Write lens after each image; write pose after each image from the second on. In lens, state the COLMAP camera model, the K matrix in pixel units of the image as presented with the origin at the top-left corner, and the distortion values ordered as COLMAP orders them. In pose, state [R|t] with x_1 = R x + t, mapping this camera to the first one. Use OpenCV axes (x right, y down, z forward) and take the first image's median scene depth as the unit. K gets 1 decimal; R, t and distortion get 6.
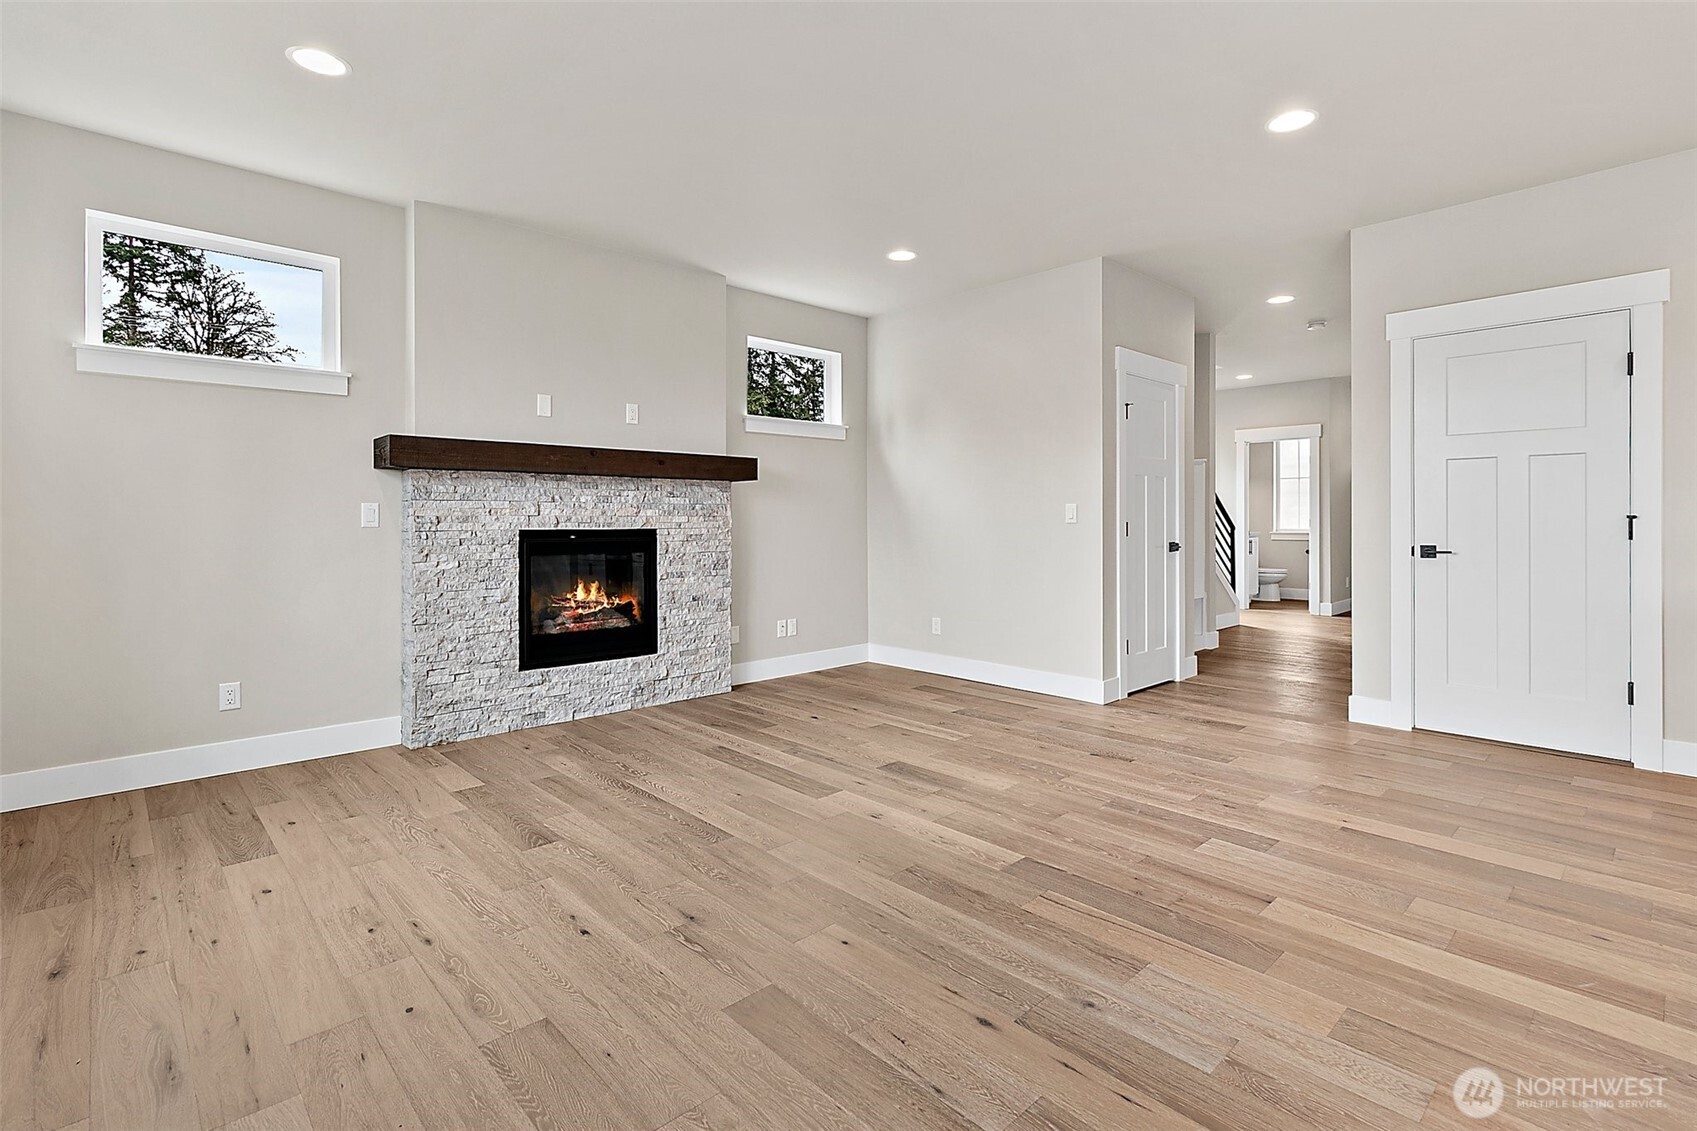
lens RADIAL K [[797.7, 0, 907.0], [0, 797.7, 519.5], [0, 0, 1]] dist [0.001150, 0.000637]
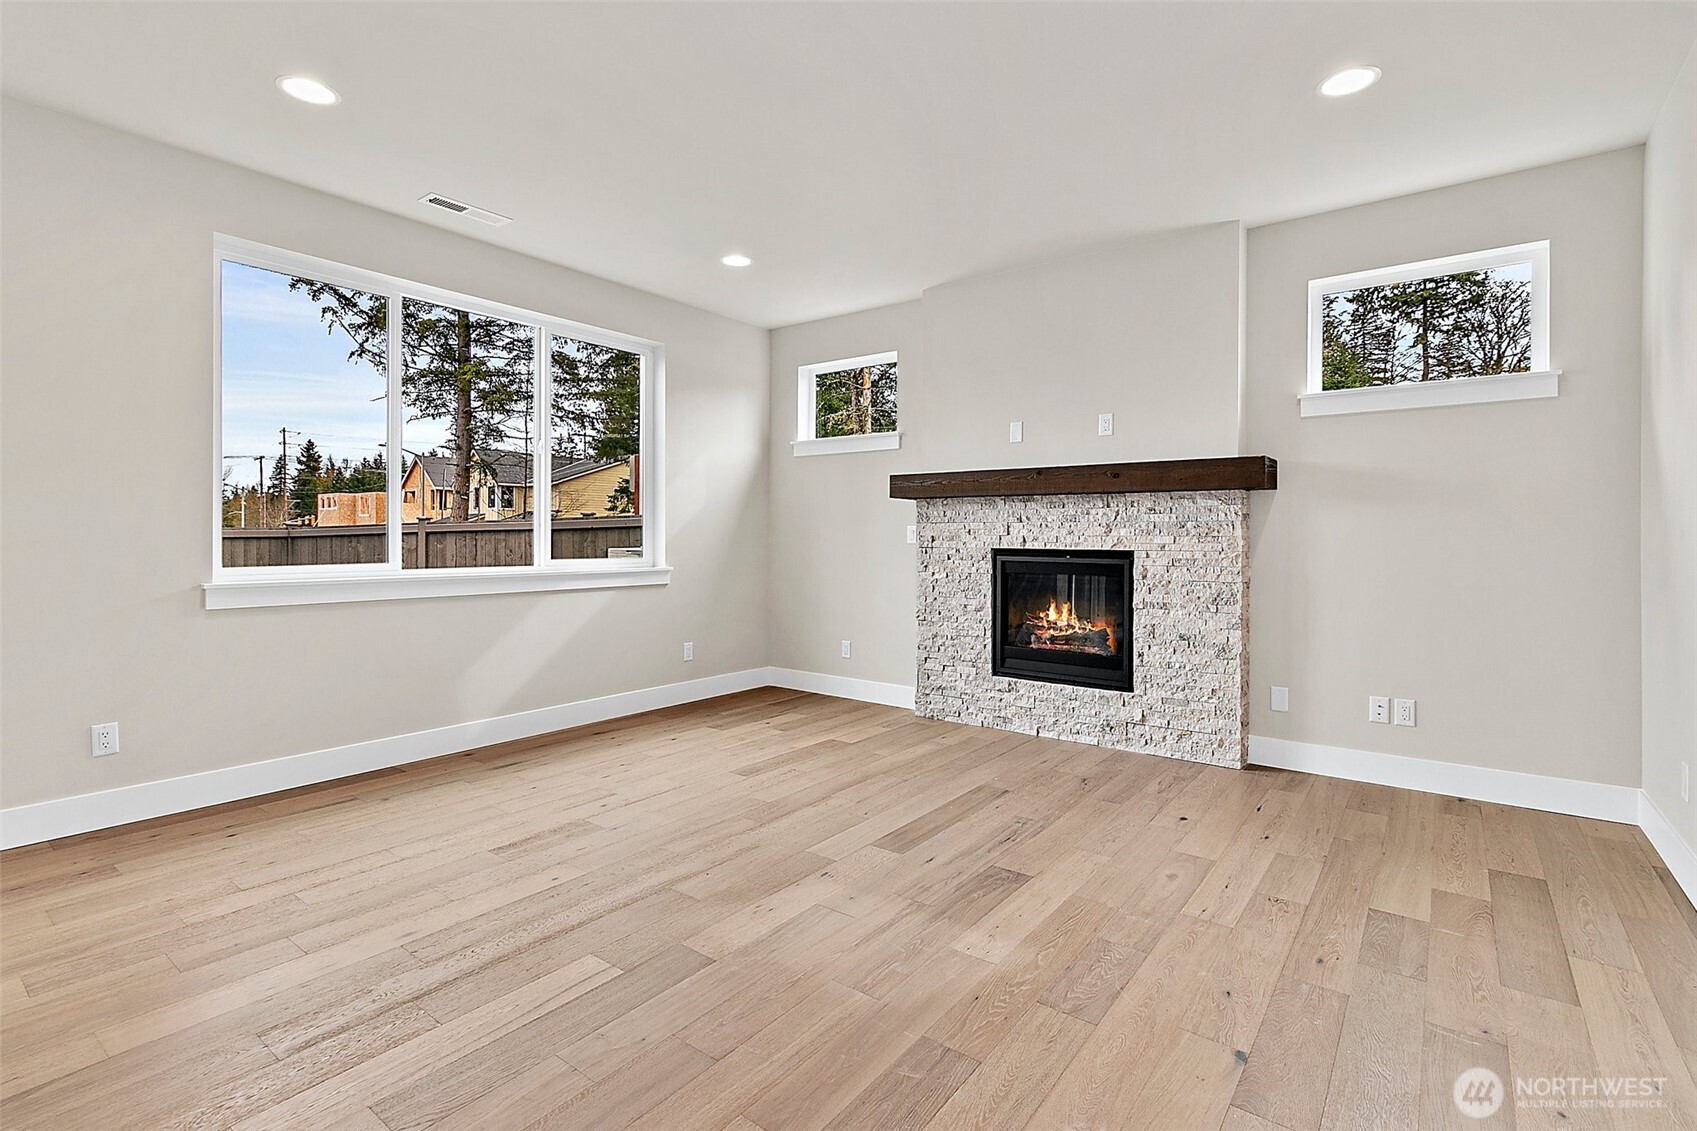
lens RADIAL K [[791.1, 0, 789.7], [0, 791.1, 538.8], [0, 0, 1]] dist [0.002388, 0.000507]
pose [[0.097867, 0.004815, -0.995188, 0.577847], [-0.005621, 0.999975, 0.004285, -0.003194], [0.995184, 0.005175, 0.097892, 0.605645]]
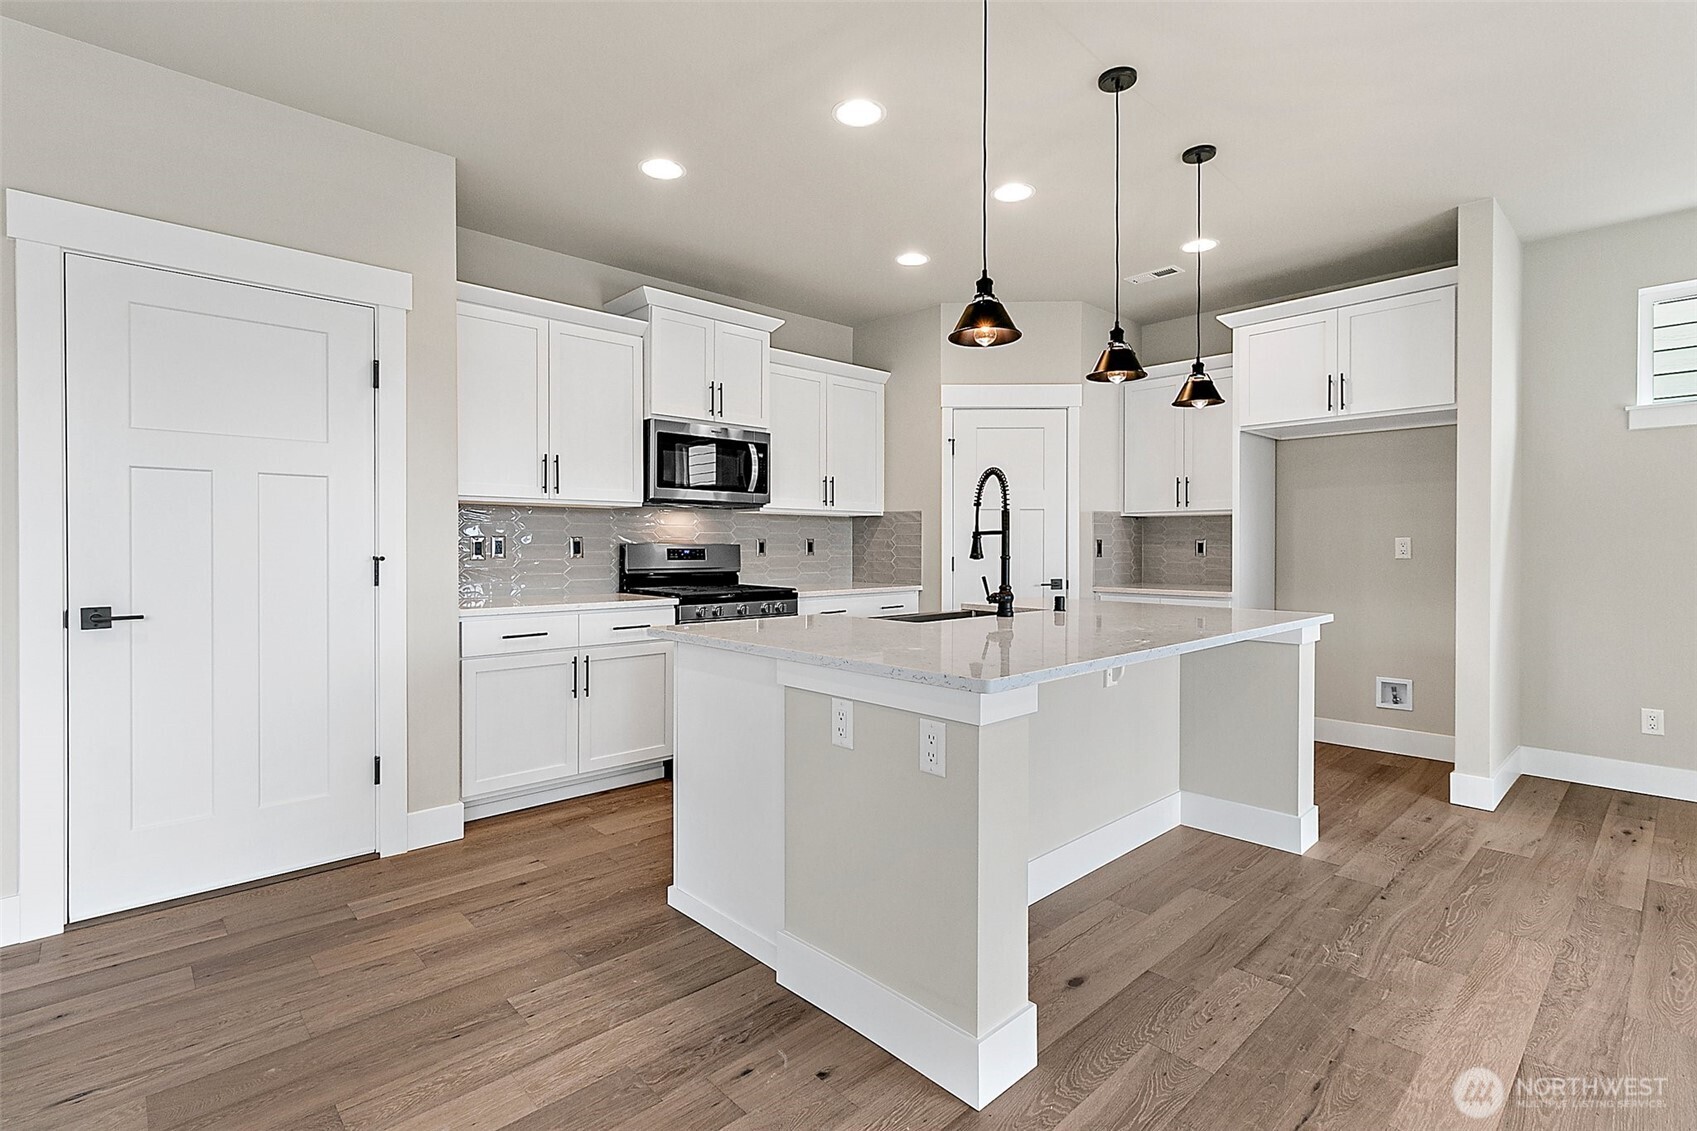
lens RADIAL K [[784.6, 0, 789.2], [0, 784.6, 551.5], [0, 0, 1]] dist [0.001227, 0.000599]
pose [[0.070746, -0.004725, 0.997483, 0.101540], [0.000840, 0.999989, 0.004678, -0.011422], [-0.997494, 0.000507, 0.070749, 0.420925]]
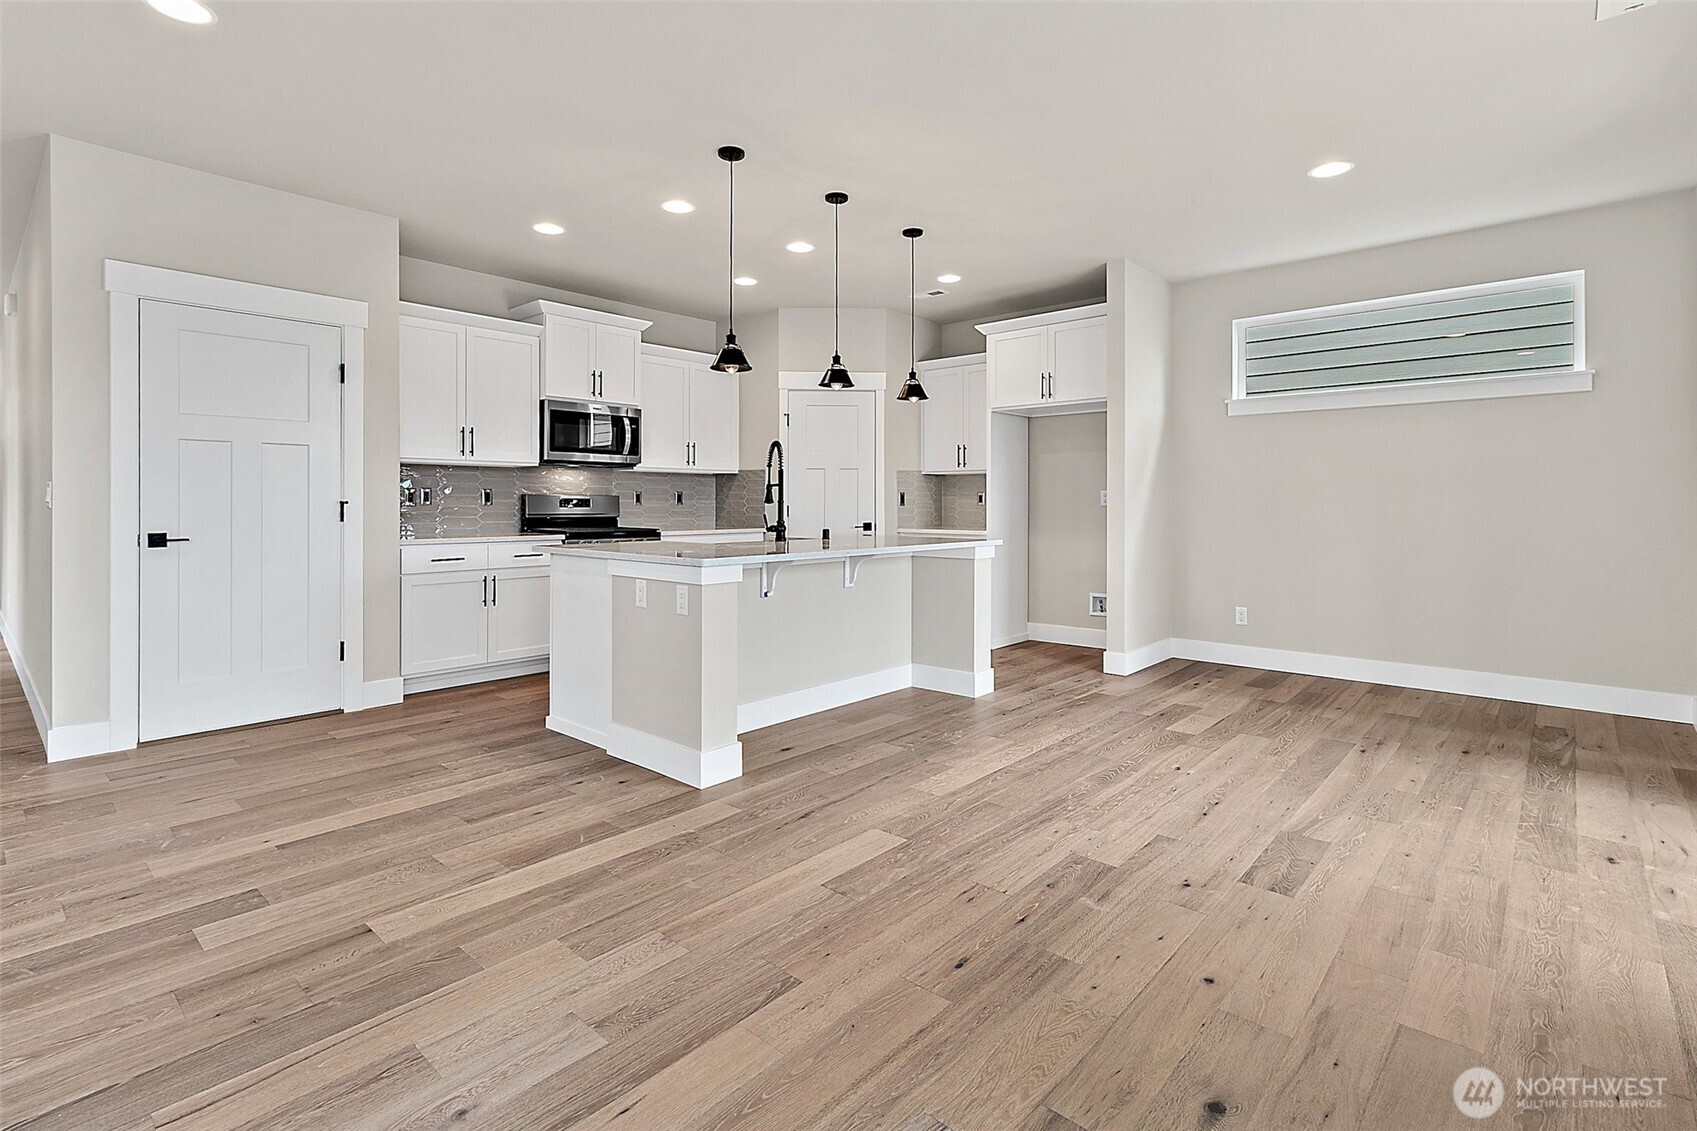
lens RADIAL K [[806.7, 0, 784.3], [0, 806.7, 505.6], [0, 0, 1]] dist [0.000914, -0.000384]
pose [[-0.011727, -0.000358, 0.999931, -0.244897], [0.000933, 0.999999, 0.000369, 0.001446], [-0.999931, 0.000937, -0.011727, 0.291871]]
